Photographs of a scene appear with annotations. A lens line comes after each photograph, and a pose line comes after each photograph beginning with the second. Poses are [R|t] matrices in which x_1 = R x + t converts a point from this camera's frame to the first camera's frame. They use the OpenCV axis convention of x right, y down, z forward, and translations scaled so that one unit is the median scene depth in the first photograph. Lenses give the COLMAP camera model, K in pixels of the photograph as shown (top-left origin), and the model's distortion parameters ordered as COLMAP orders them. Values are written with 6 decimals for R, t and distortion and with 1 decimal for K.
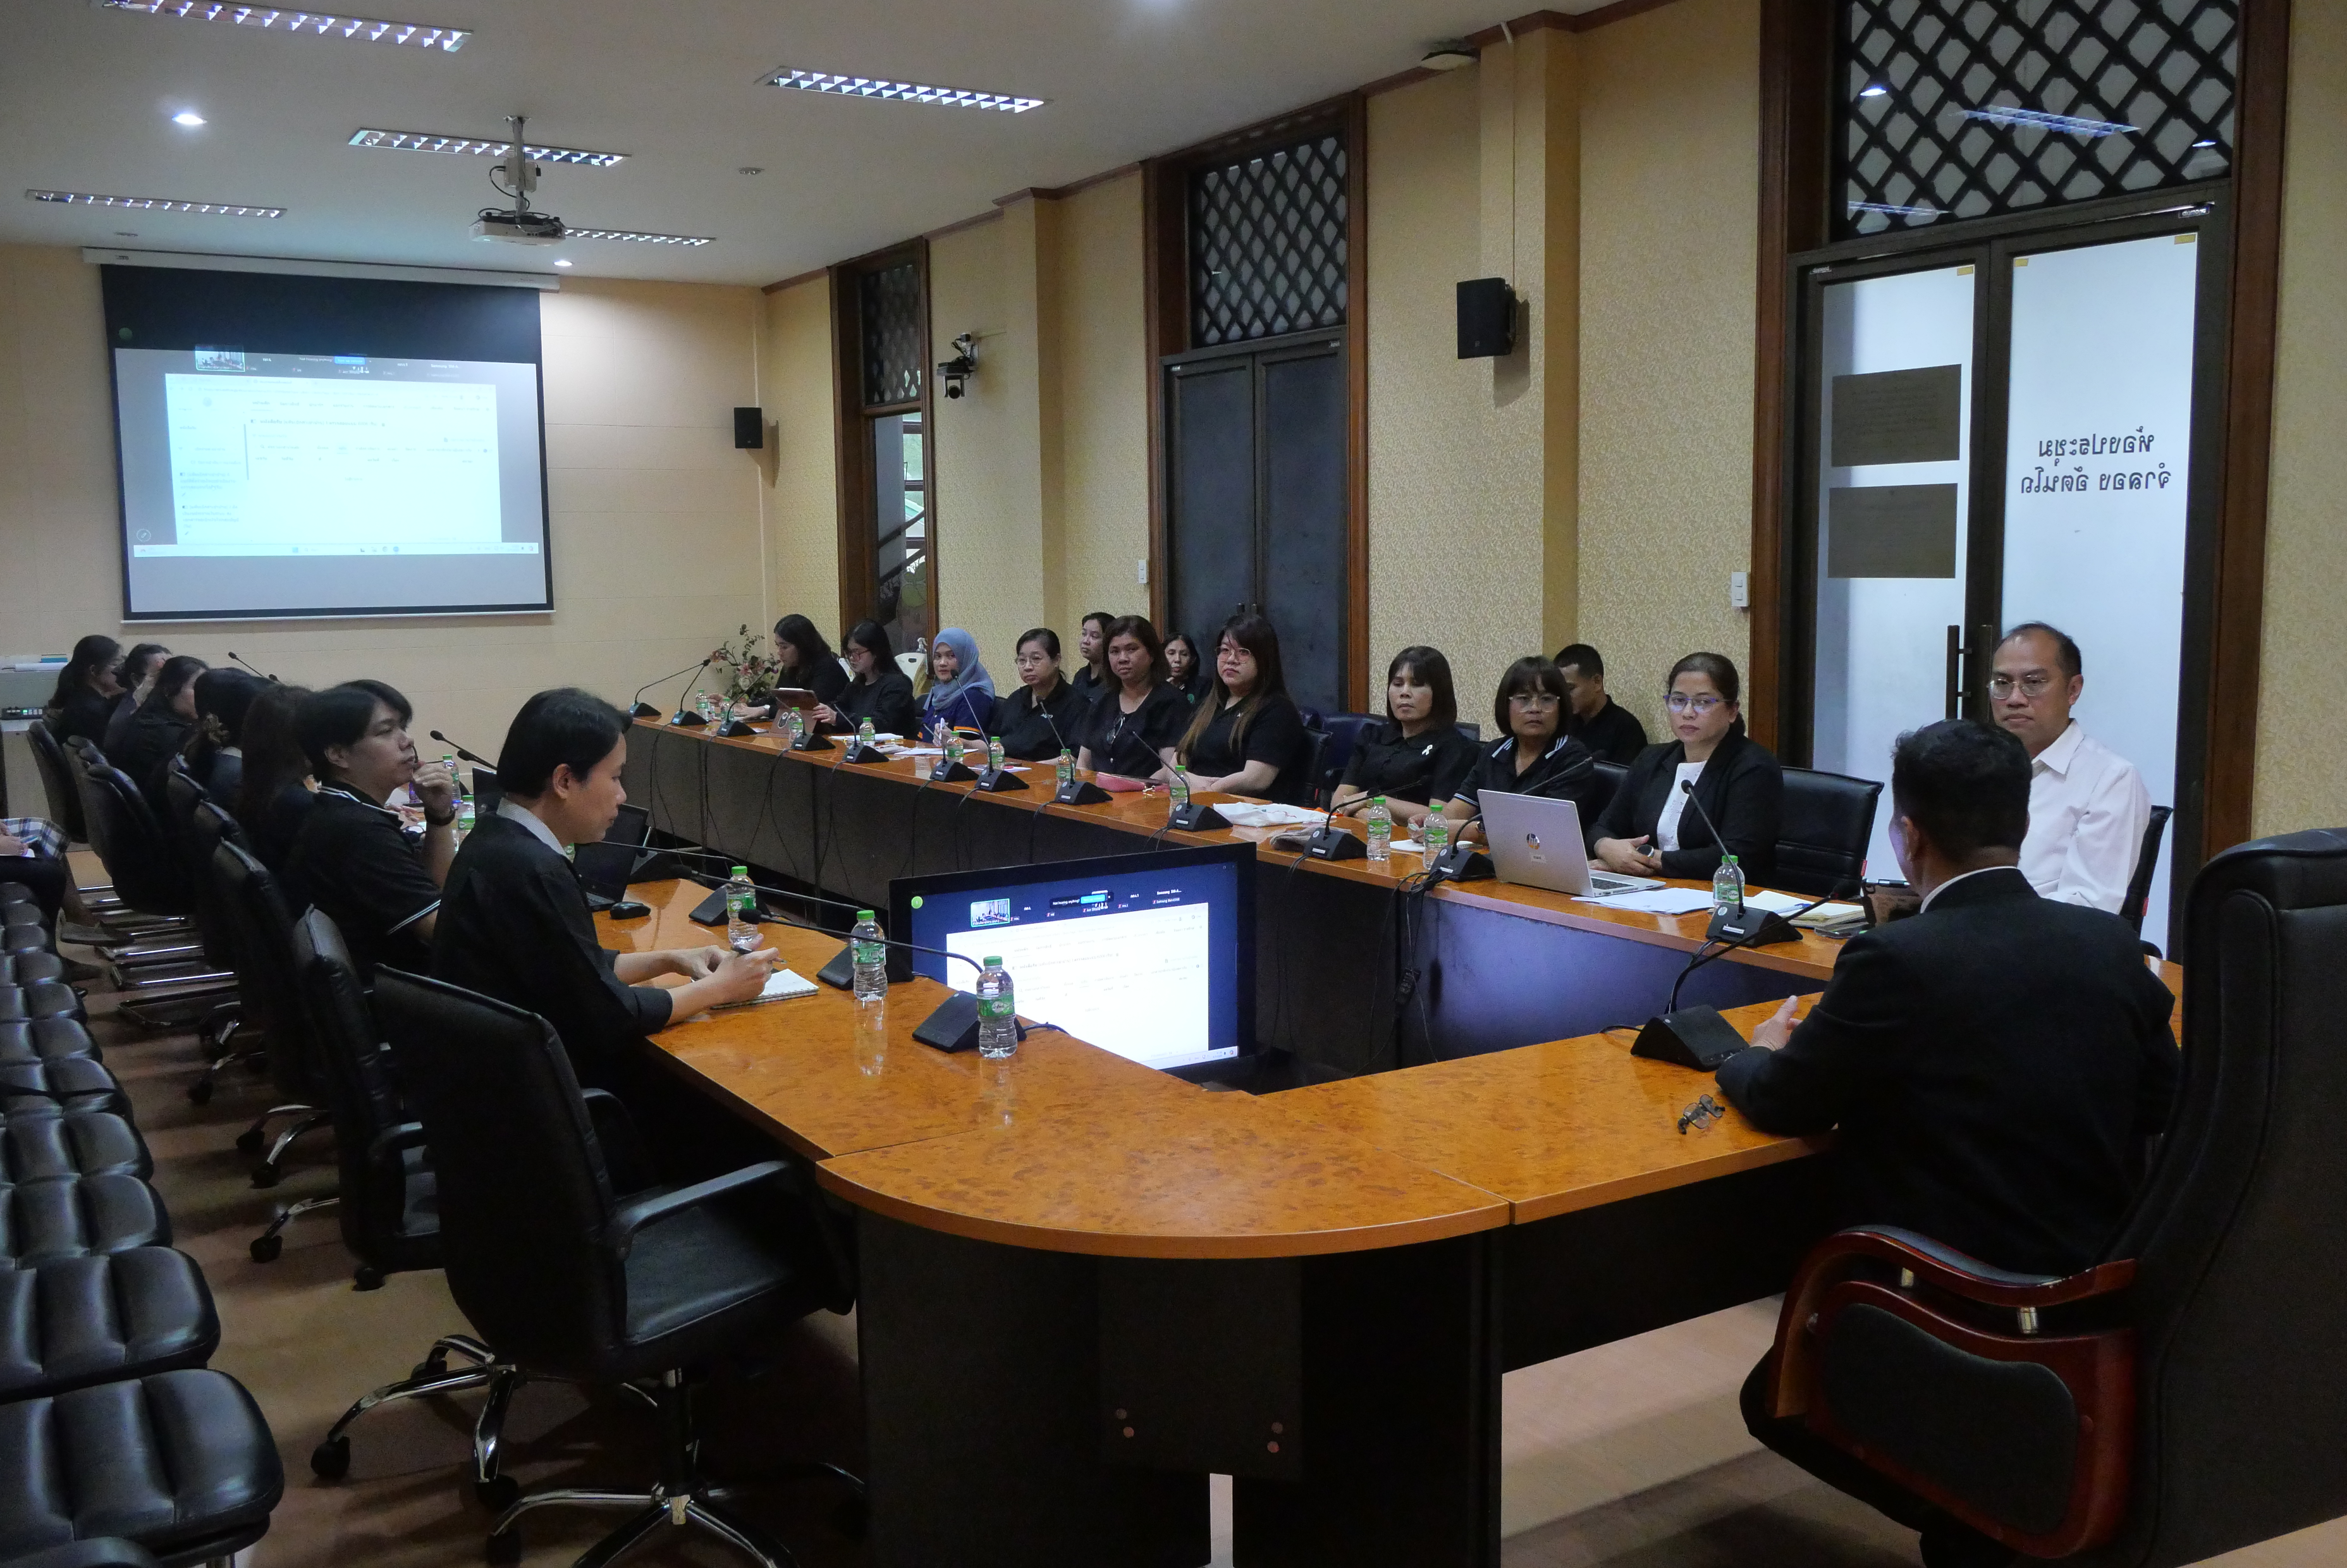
lens RADIAL K [[2038.6, 0, 1173.5], [0, 2038.6, 784.0], [0, 0, 1]] dist [-0.011899, -0.009272]
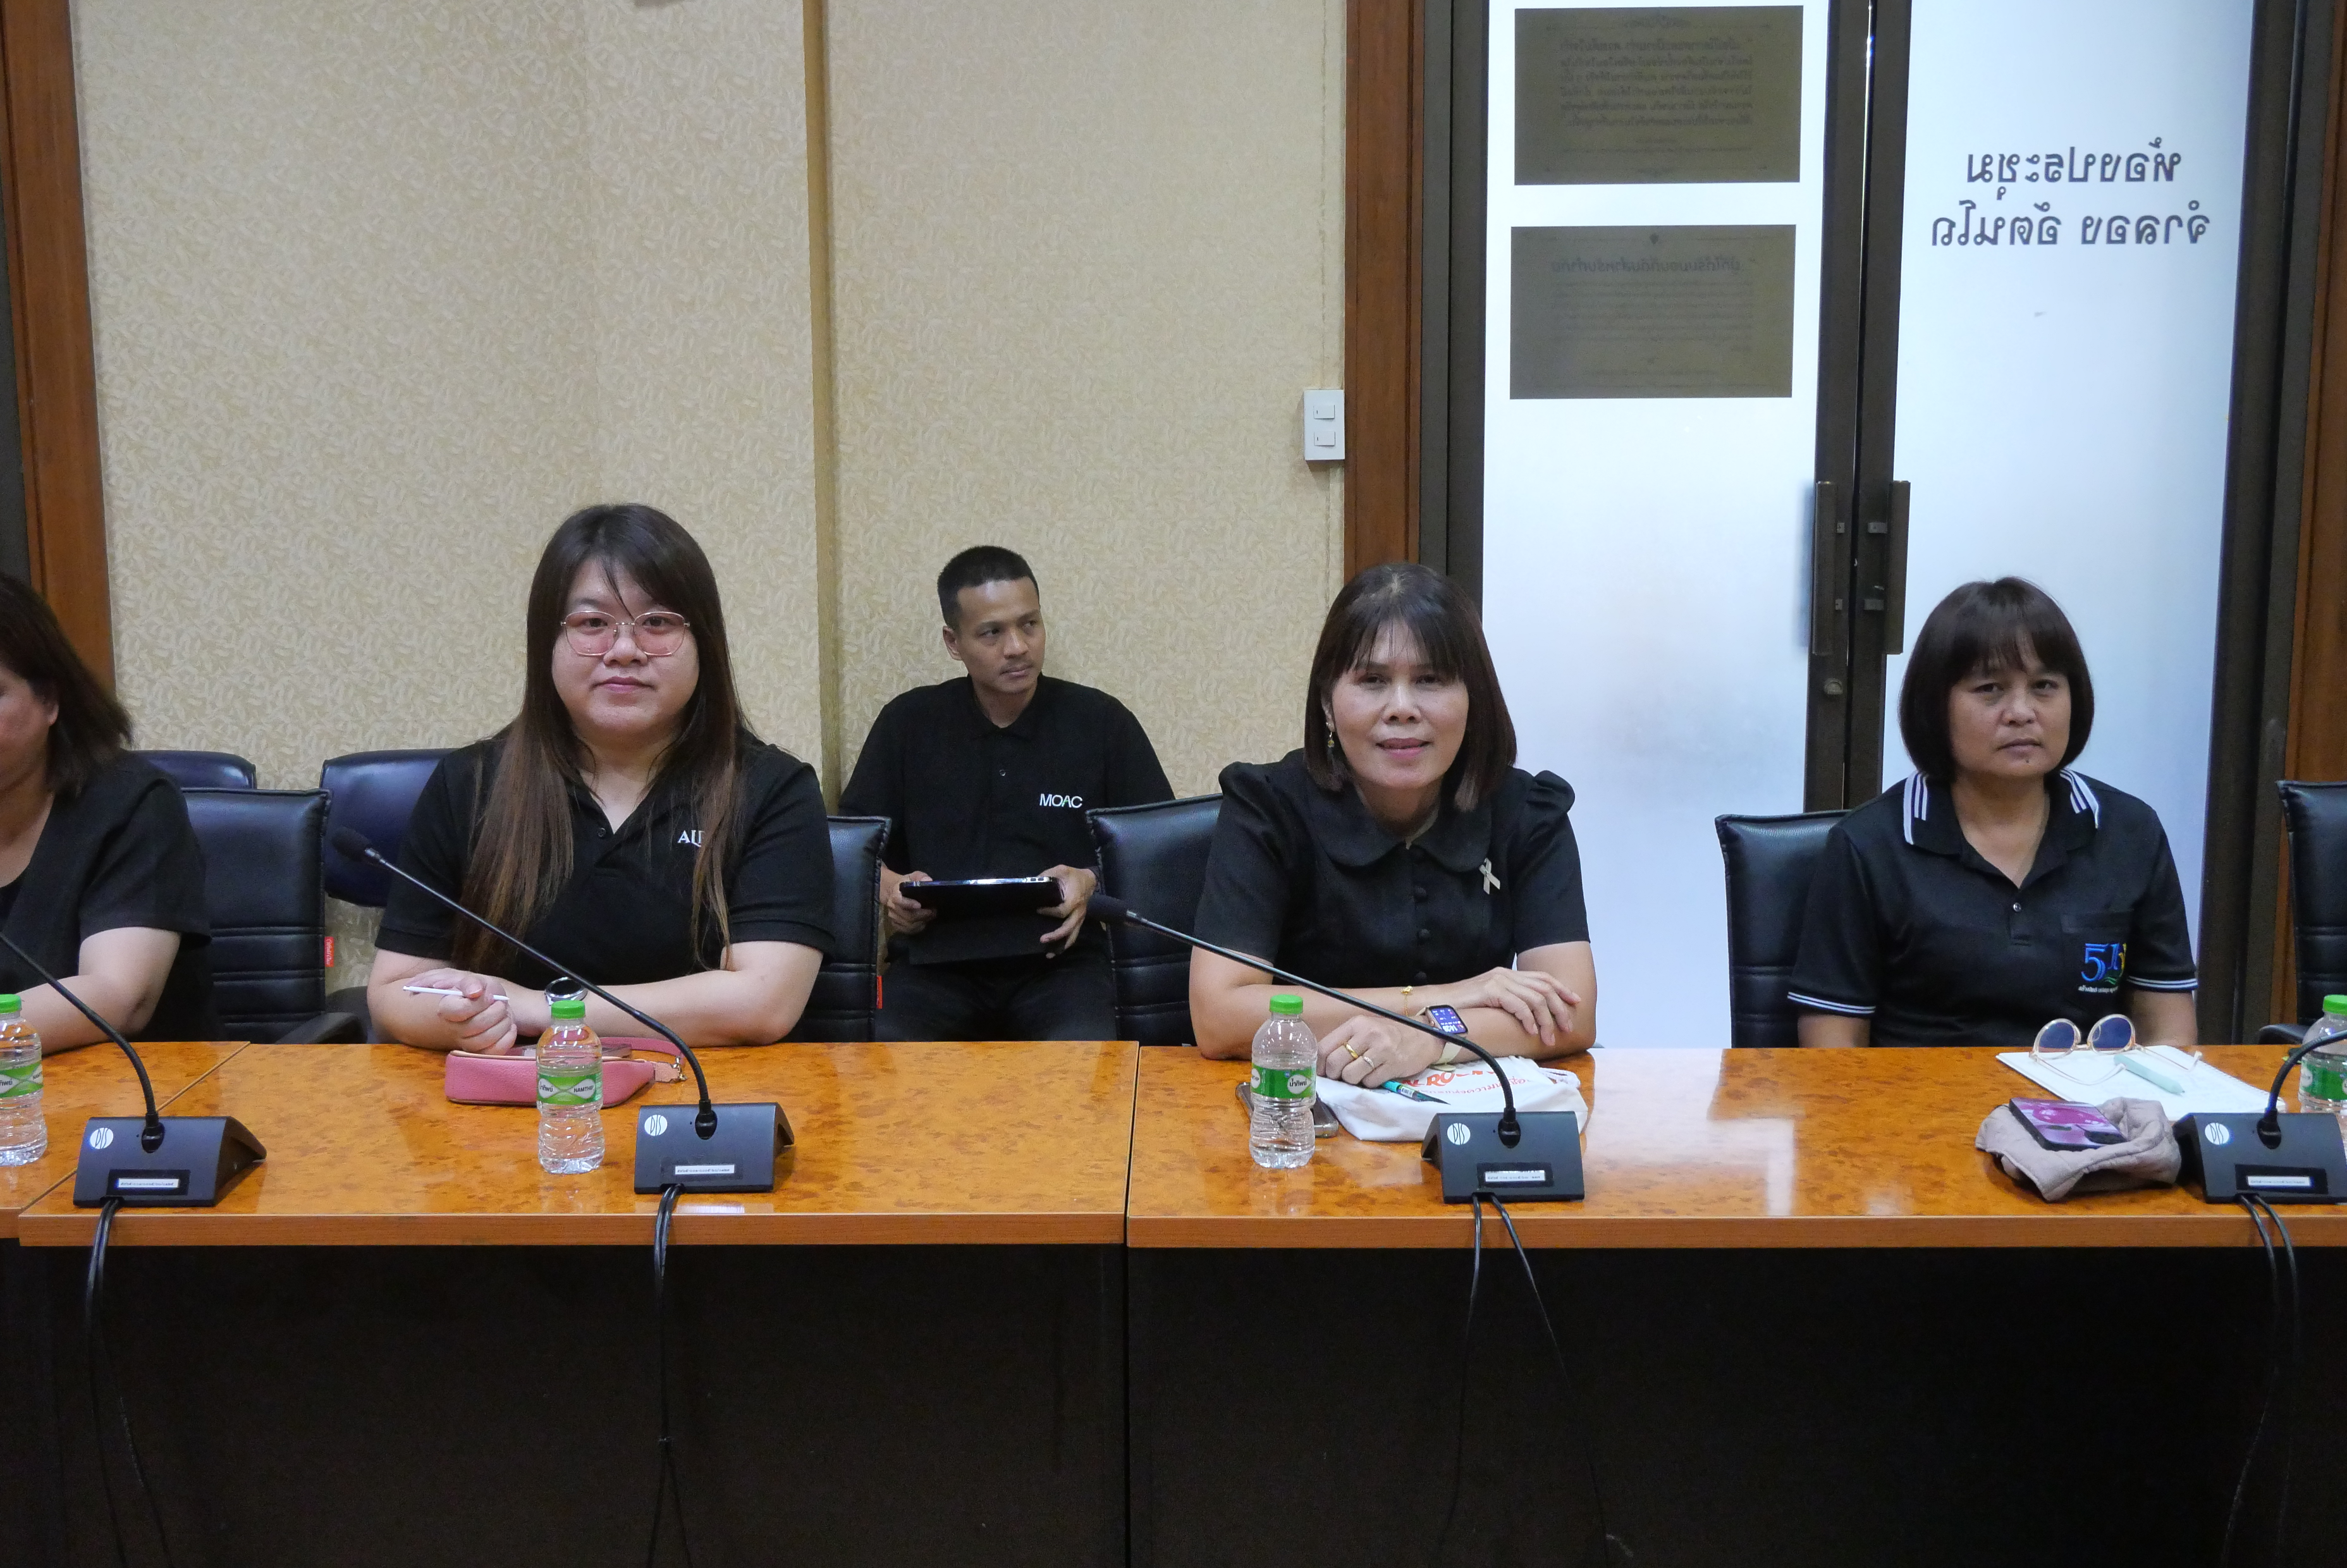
lens RADIAL K [[2697.4, 0, 1175.1], [0, 2697.4, 781.9], [0, 0, 1]] dist [-0.014251, 0.018092]
pose [[0.568157, -0.124659, 0.813423, -0.321399], [0.092216, 0.991878, 0.087597, -0.075995], [-0.817737, 0.025242, 0.575038, 0.709459]]
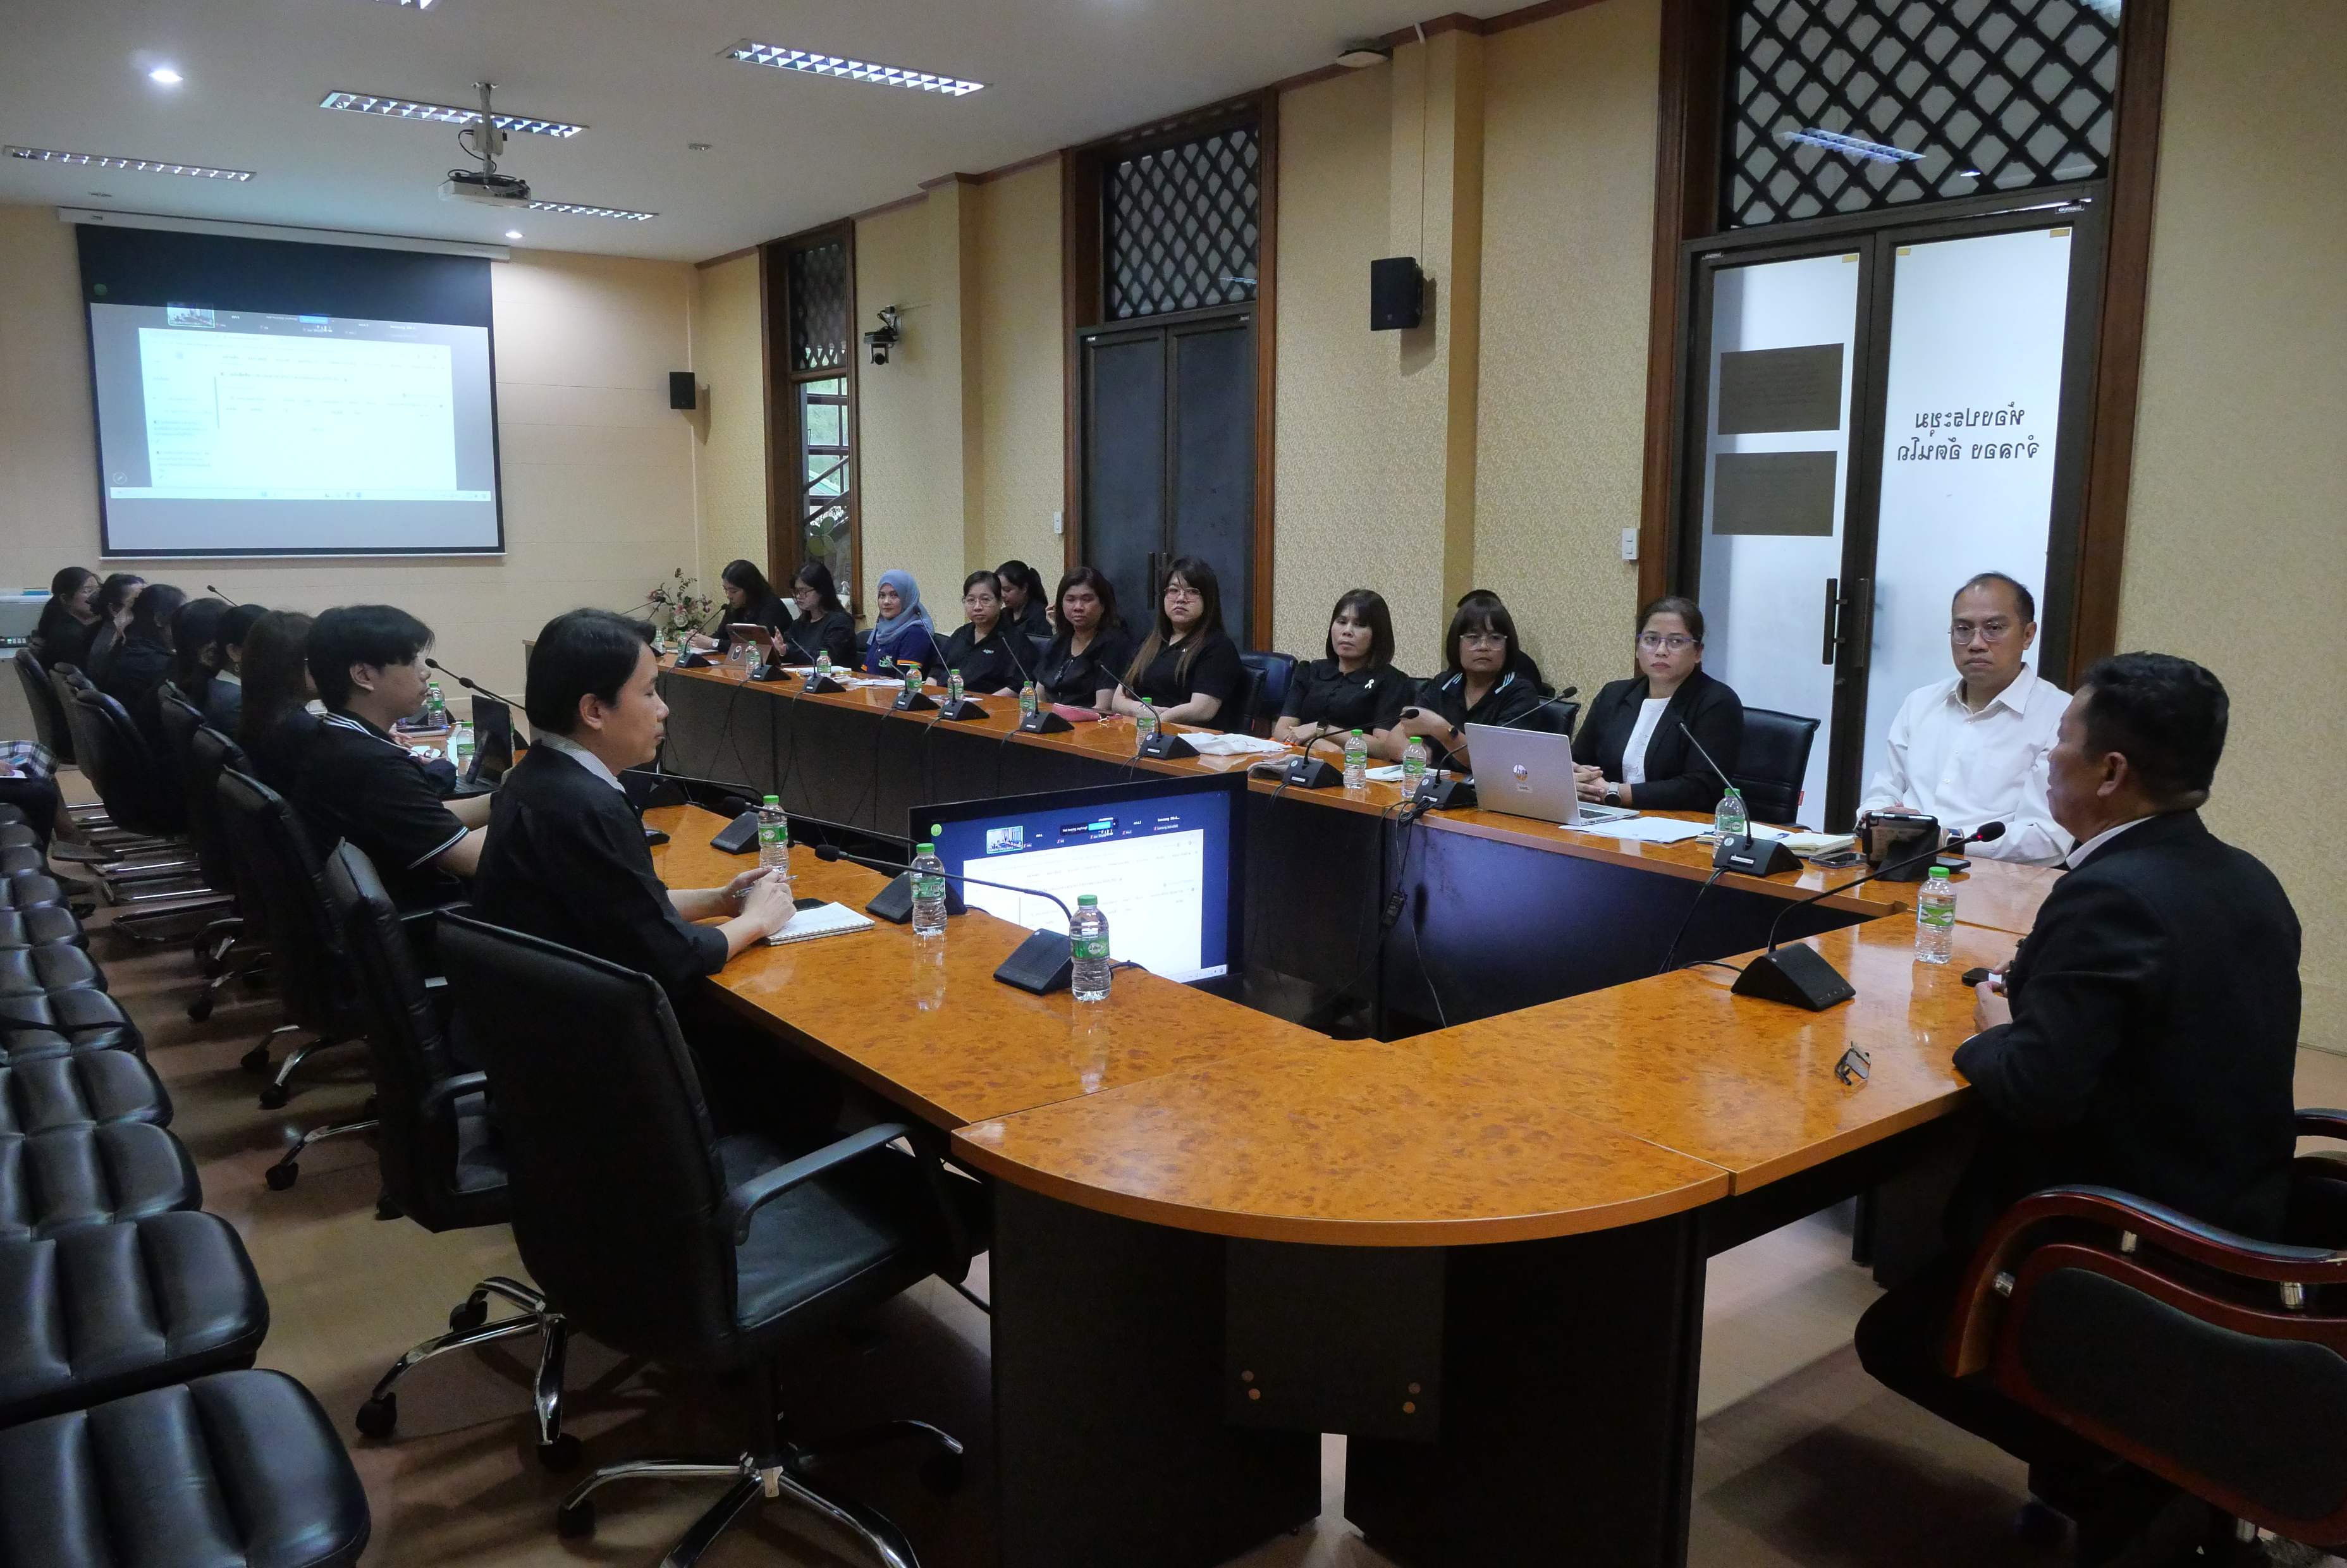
lens RADIAL K [[1708.1, 0, 1173.5], [0, 1708.1, 784.0], [0, 0, 1]] dist [-0.038067, 0.004654]
pose [[0.995664, 0.003691, 0.092944, -0.061657], [-0.007516, 0.999138, 0.040834, -0.000528], [-0.092713, -0.041356, 0.994834, 0.099596]]
